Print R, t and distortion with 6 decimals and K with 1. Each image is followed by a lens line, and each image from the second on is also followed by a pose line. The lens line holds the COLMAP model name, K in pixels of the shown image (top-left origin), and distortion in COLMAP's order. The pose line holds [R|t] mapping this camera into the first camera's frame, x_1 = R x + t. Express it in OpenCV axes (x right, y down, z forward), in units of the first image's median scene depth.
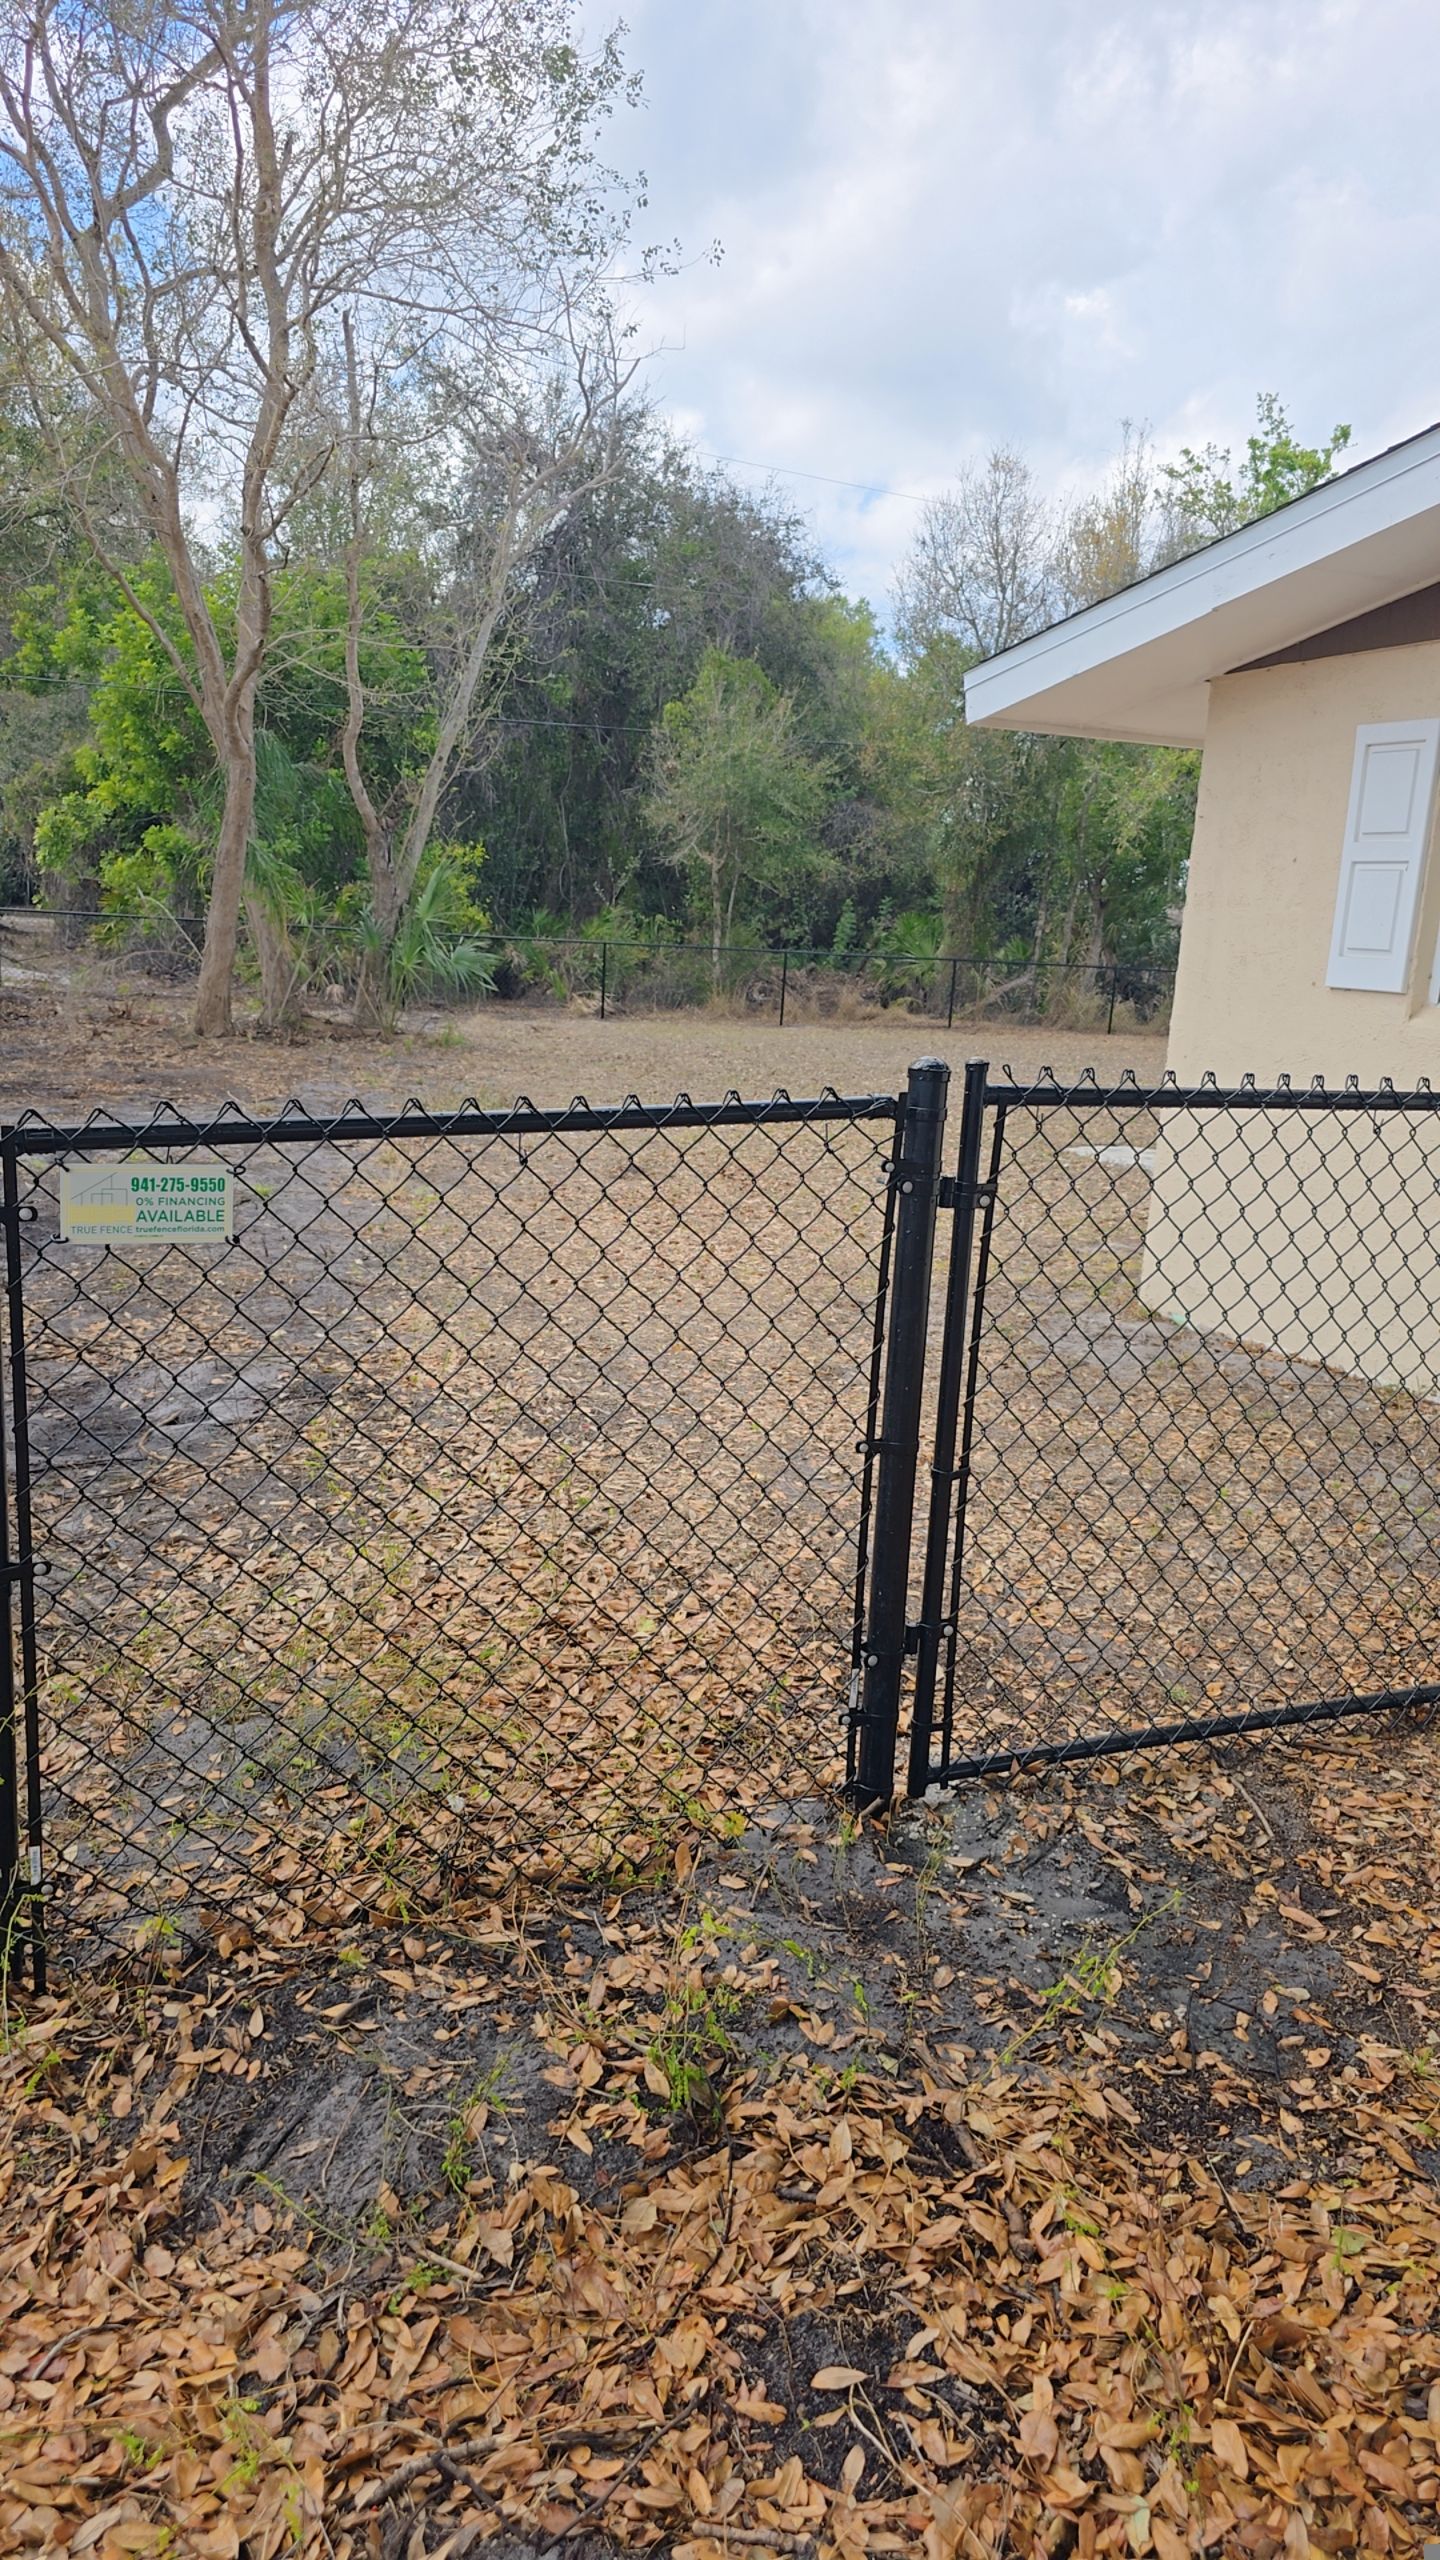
lens RADIAL K [[1739.2, 0, 720.0], [0, 1739.2, 1280.0], [0, 0, 1]] dist [0.110744, -0.123996]
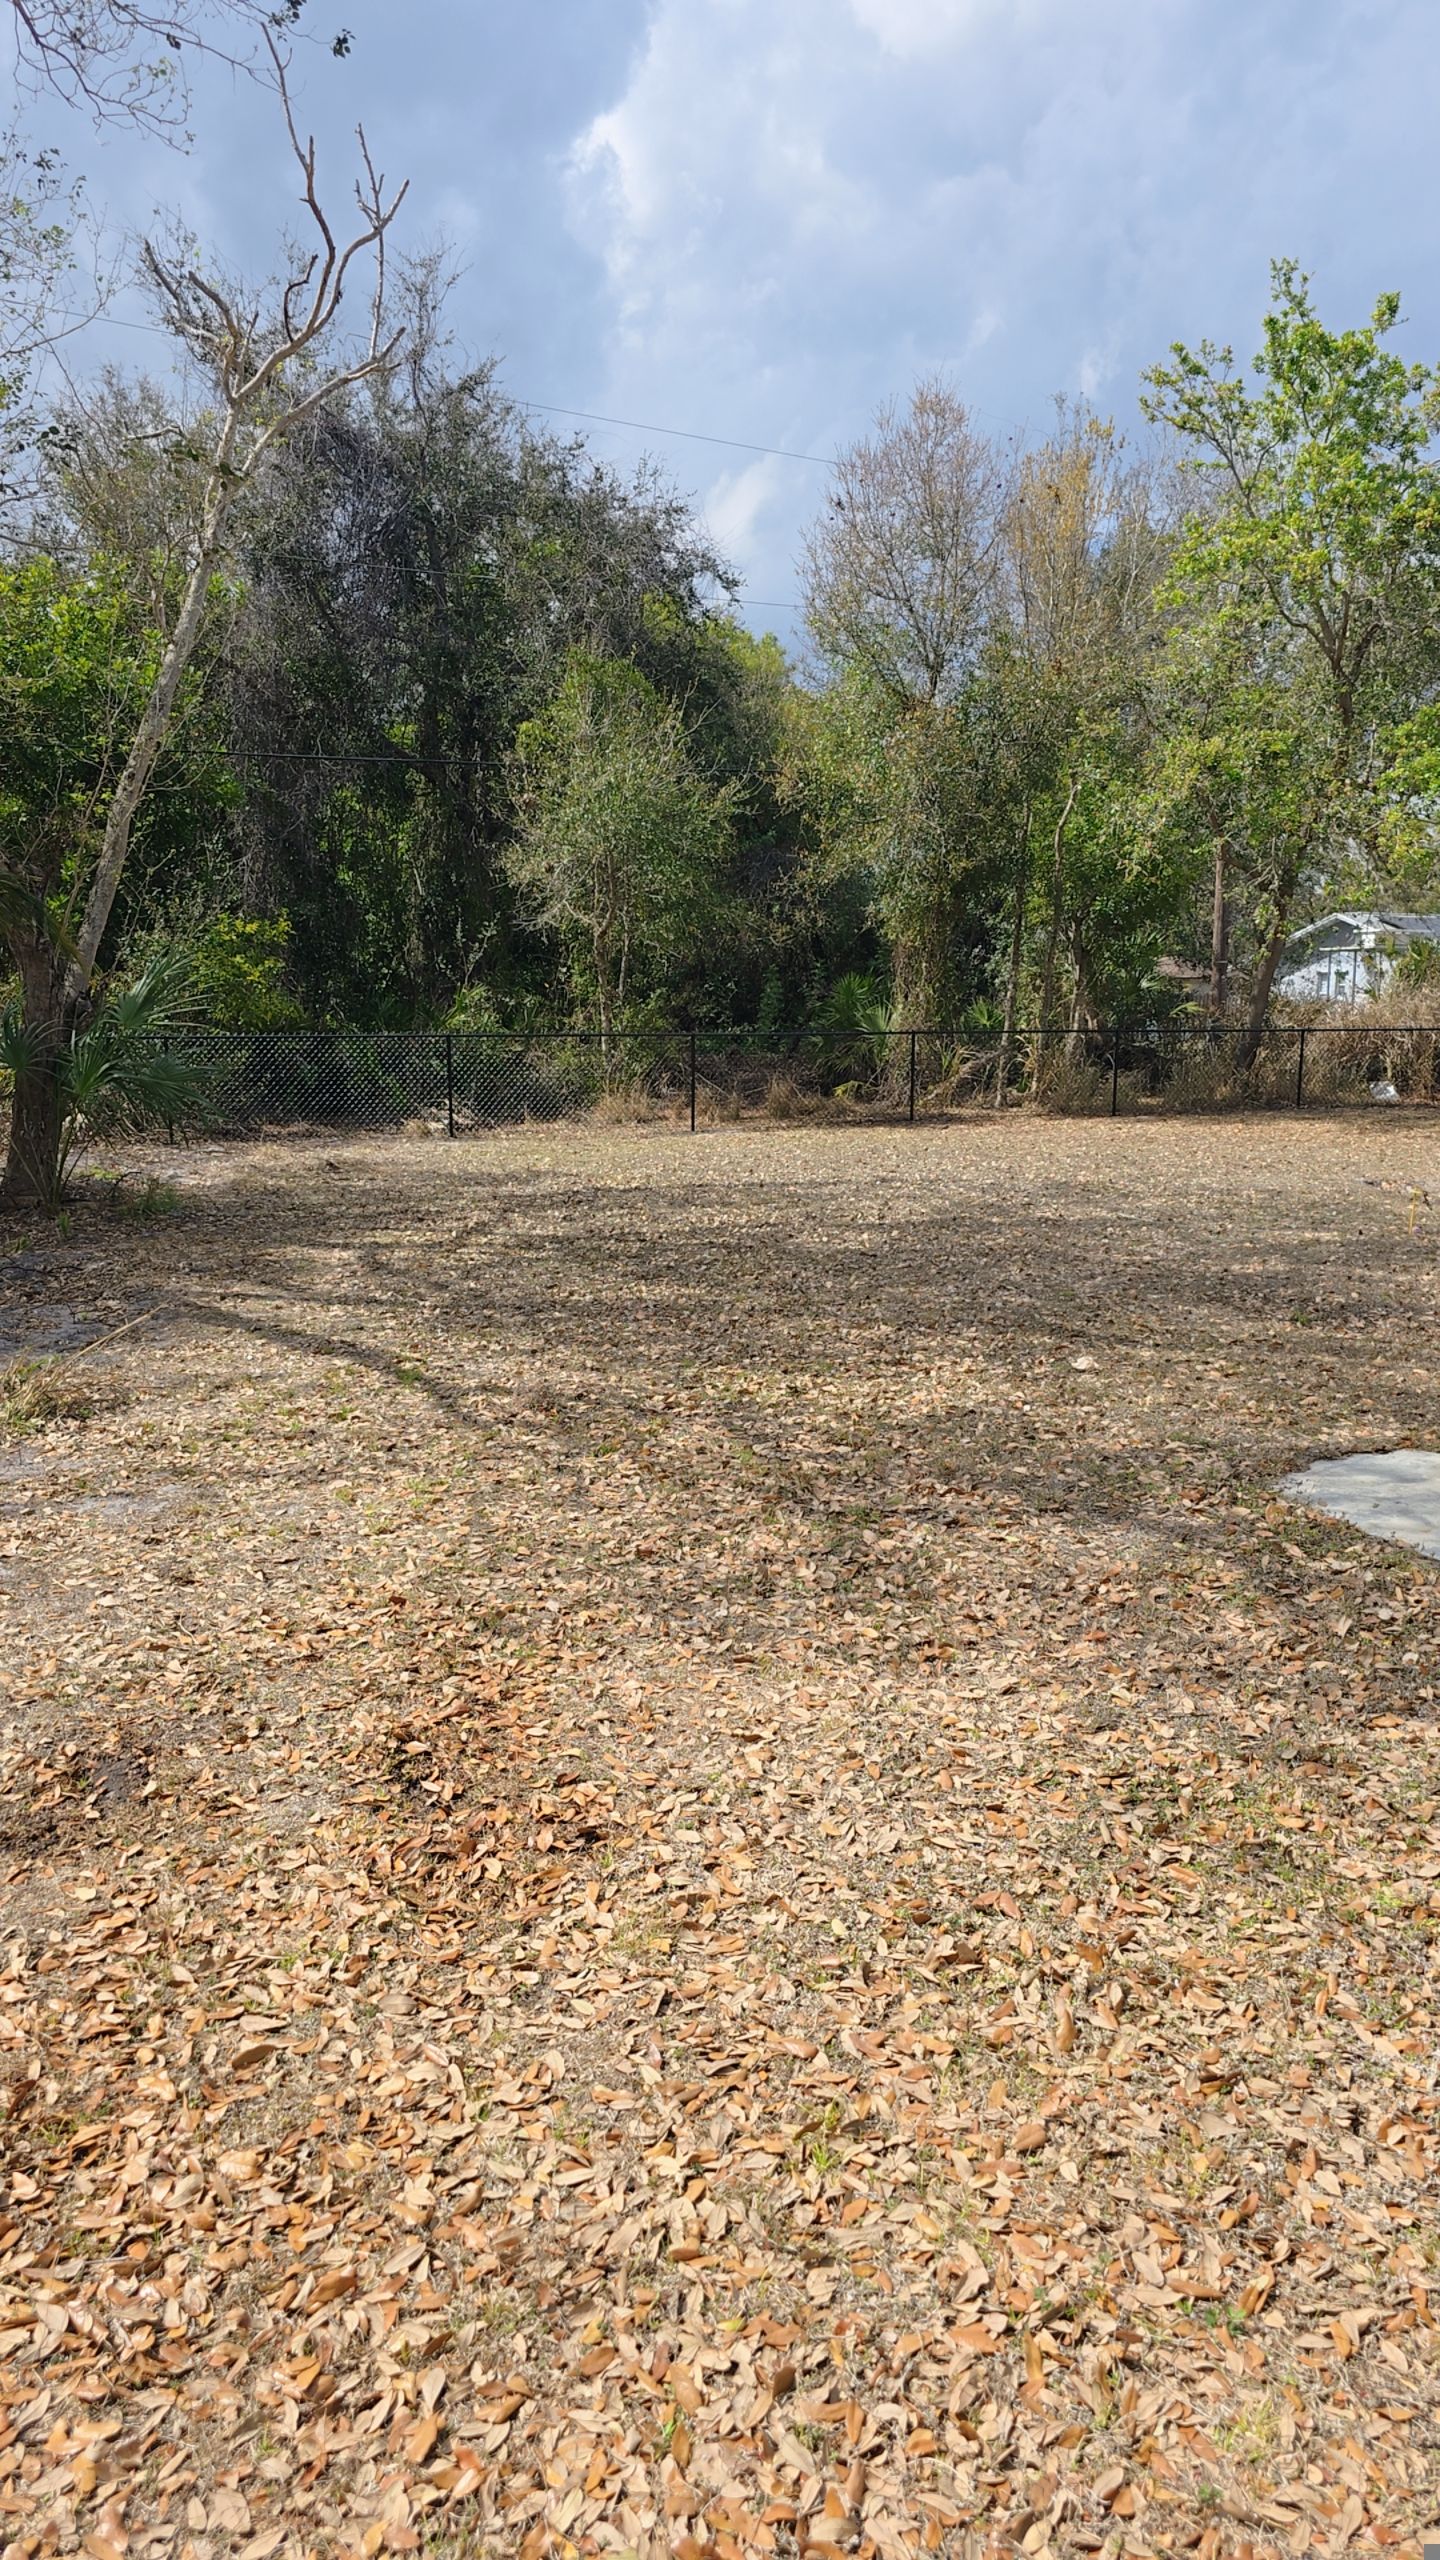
lens RADIAL K [[1739.2, 0, 720.0], [0, 1739.2, 1280.0], [0, 0, 1]] dist [0.110744, -0.123996]
pose [[0.997732, -0.061363, 0.027667, 0.020890], [0.062477, 0.997188, -0.041376, -0.047268], [-0.025051, 0.043011, 0.998761, 0.238091]]
